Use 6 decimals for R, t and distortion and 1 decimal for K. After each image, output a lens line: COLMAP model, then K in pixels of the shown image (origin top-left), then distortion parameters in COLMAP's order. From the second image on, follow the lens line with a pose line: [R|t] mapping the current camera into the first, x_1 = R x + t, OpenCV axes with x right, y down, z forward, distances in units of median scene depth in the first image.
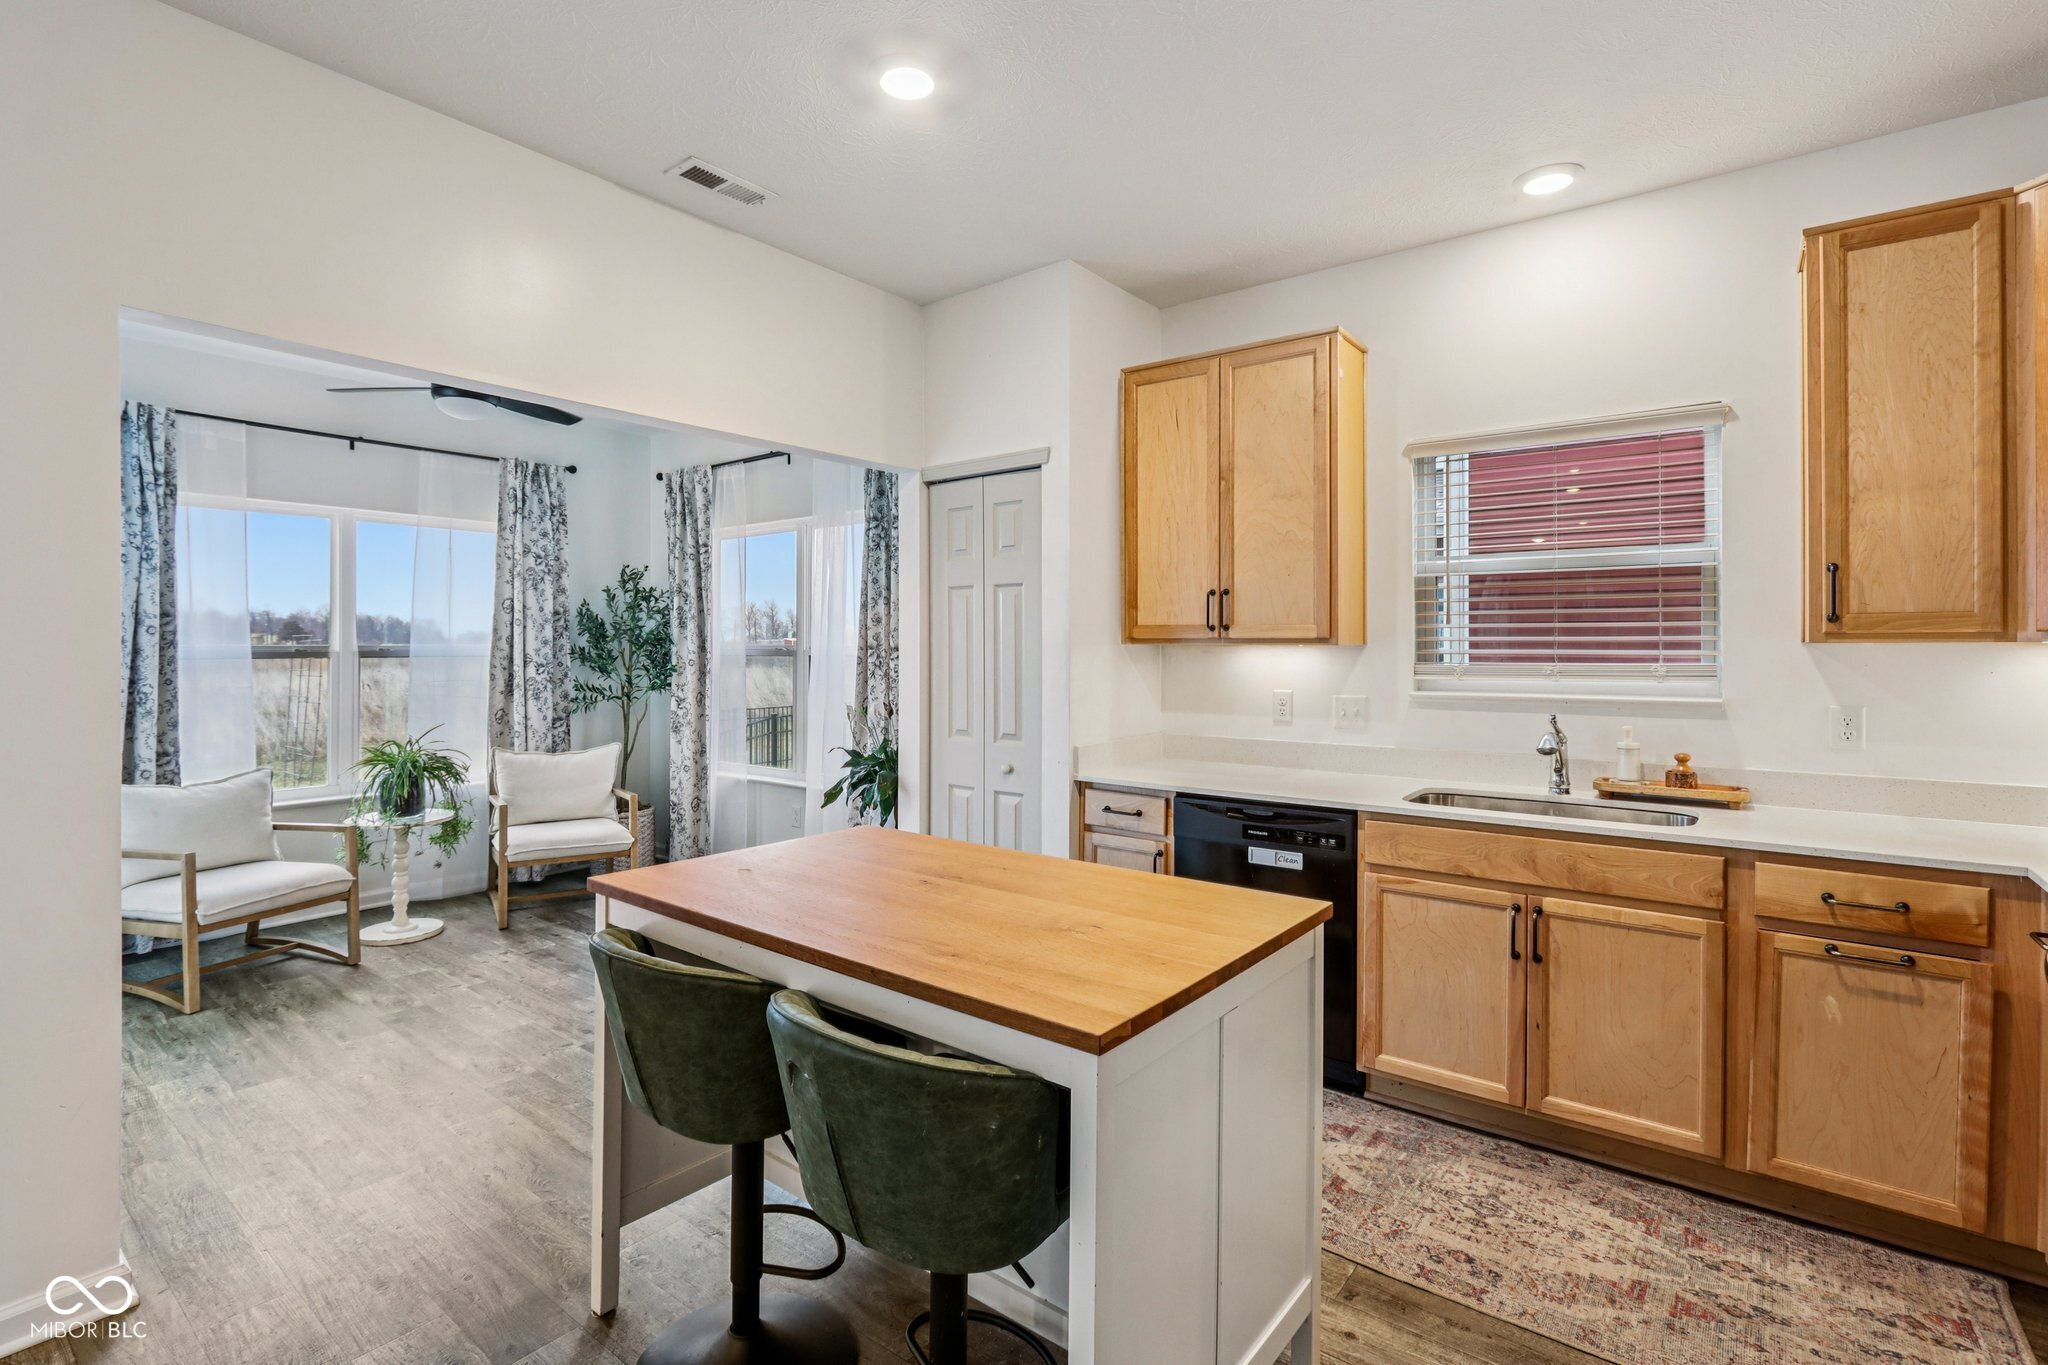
lens RADIAL K [[955.9, 0, 1009.6], [0, 955.9, 639.5], [0, 0, 1]] dist [-0.010689, -0.001448]
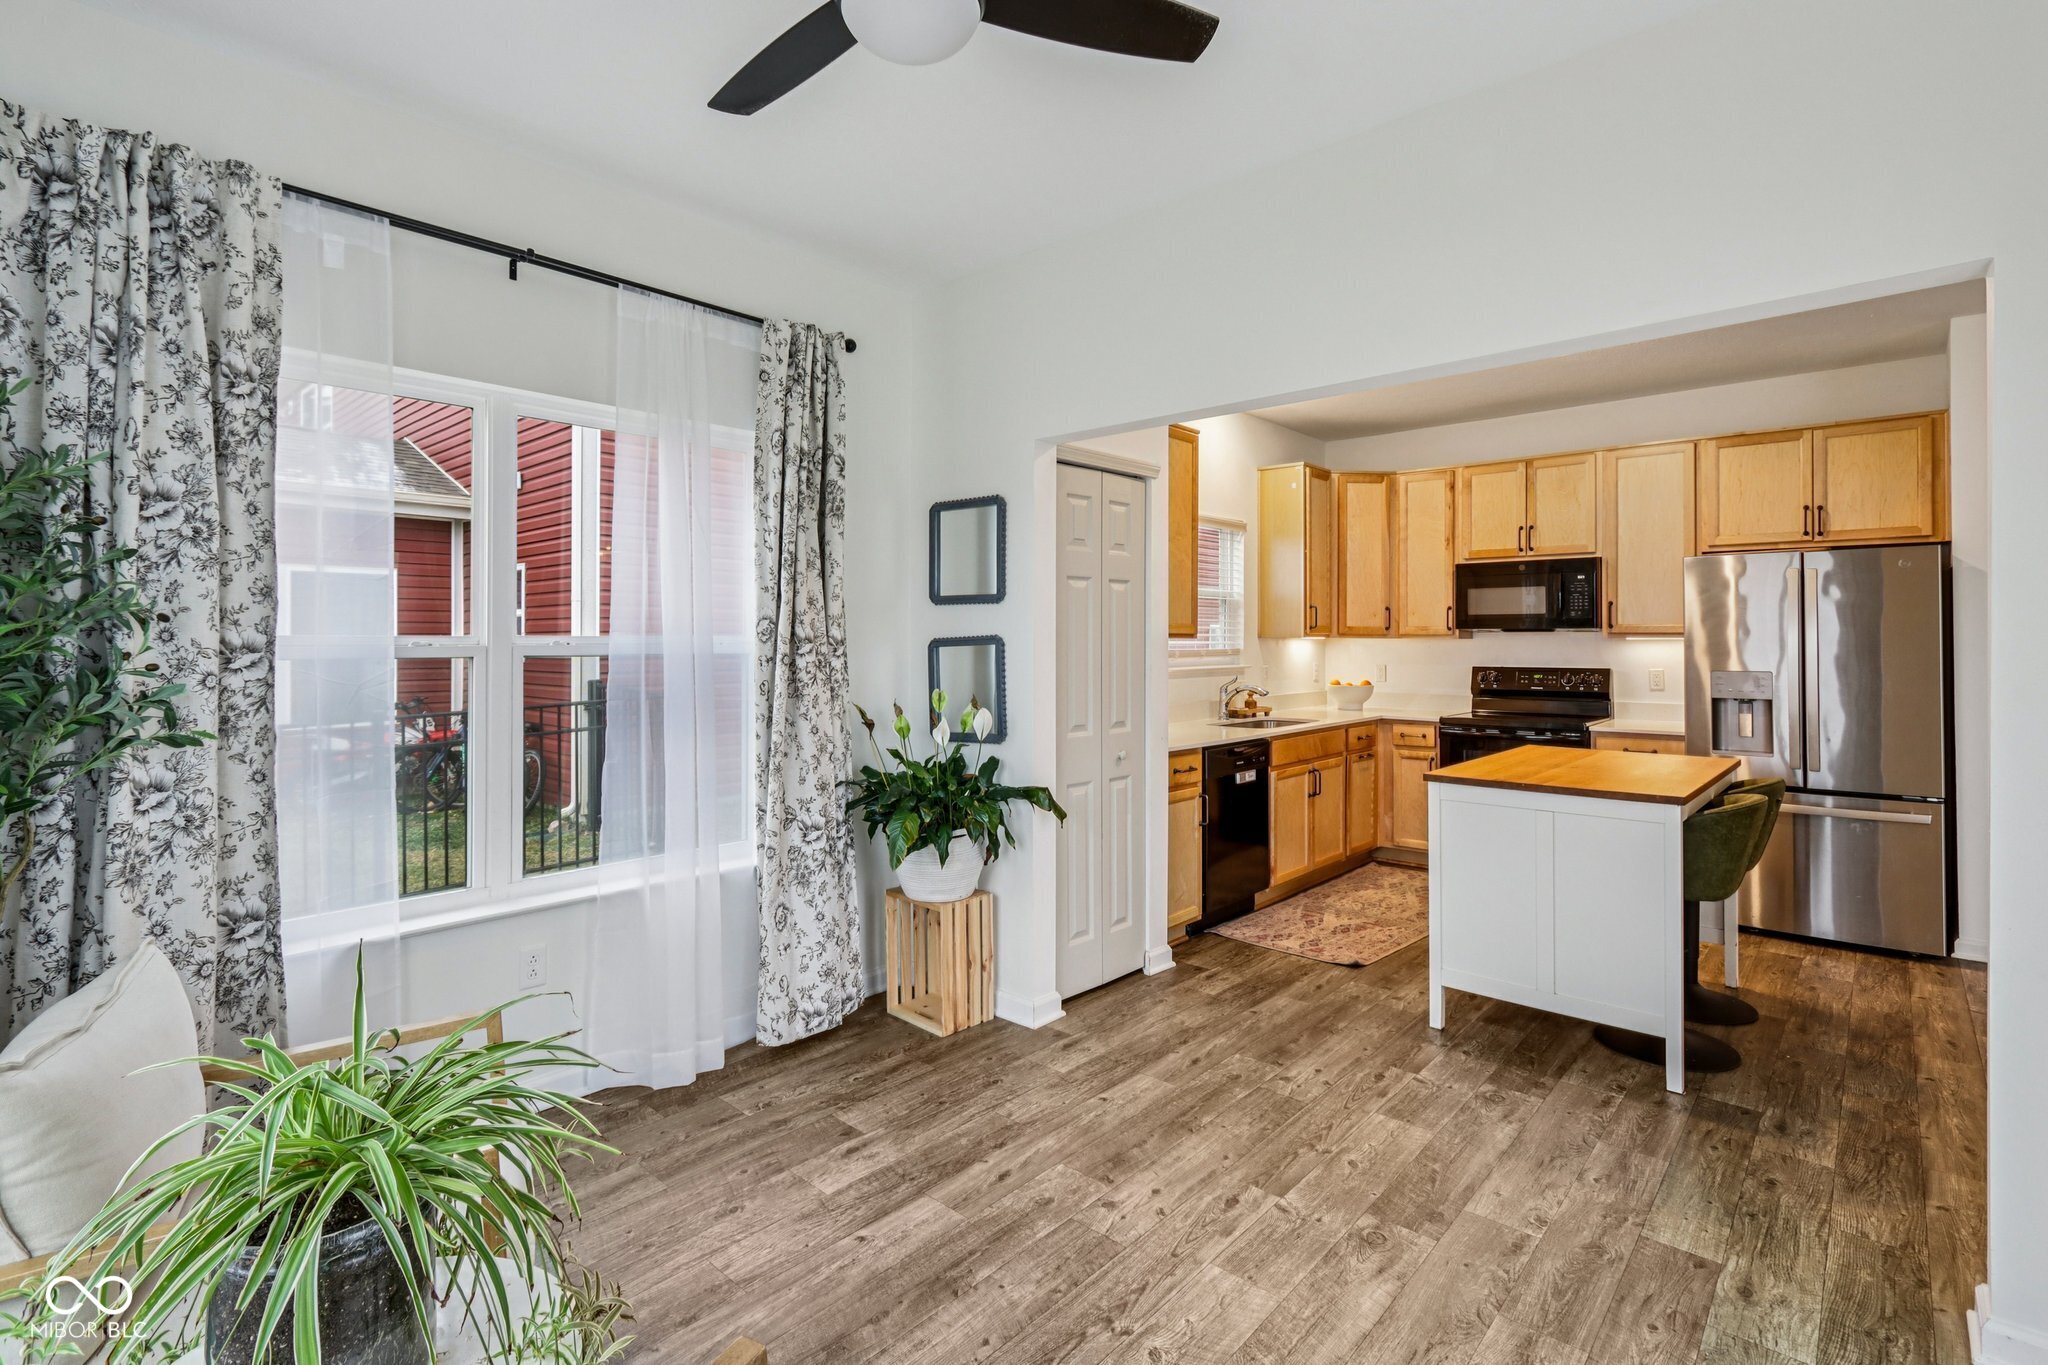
lens RADIAL K [[955.9, 0, 1007.7], [0, 955.9, 637.1], [0, 0, 1]] dist [-0.010689, -0.001448]
pose [[0.085869, 0.005113, 0.996293, -1.306384], [-0.005477, 0.999974, -0.004660, 0.013378], [-0.996291, -0.005057, 0.085895, 1.264457]]
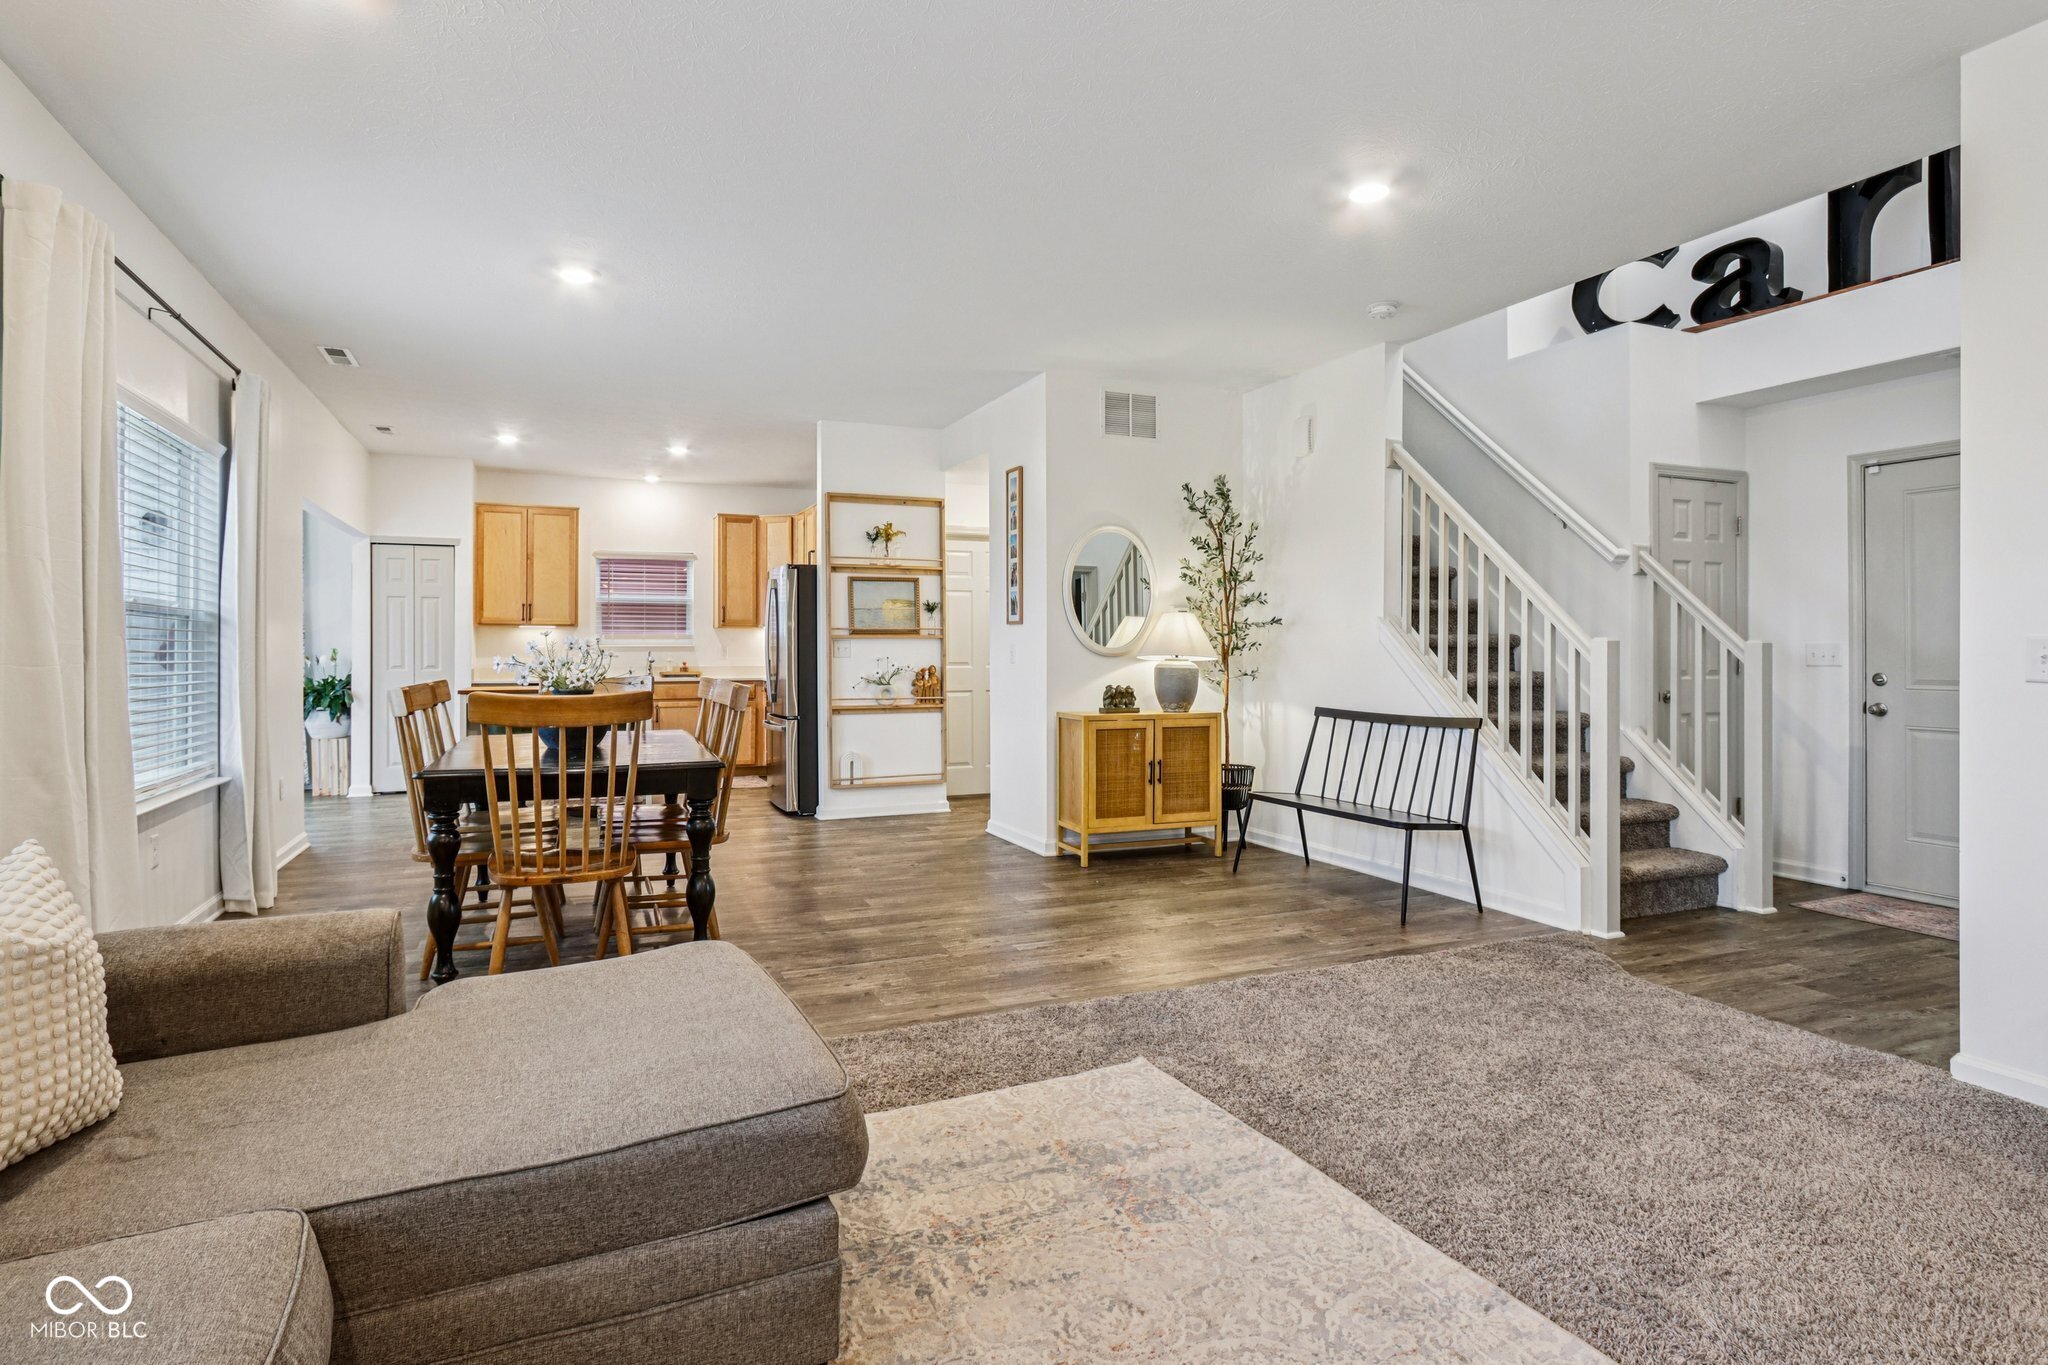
lens RADIAL K [[1058.6, 0, 1000.6], [0, 1058.6, 648.8], [0, 0, 1]] dist [-0.007958, 0.000457]
pose [[0.483563, 0.001068, 0.875309, -1.803101], [-0.004503, 0.999989, 0.001267, 0.062074], [-0.875298, -0.004554, 0.483563, -1.578154]]
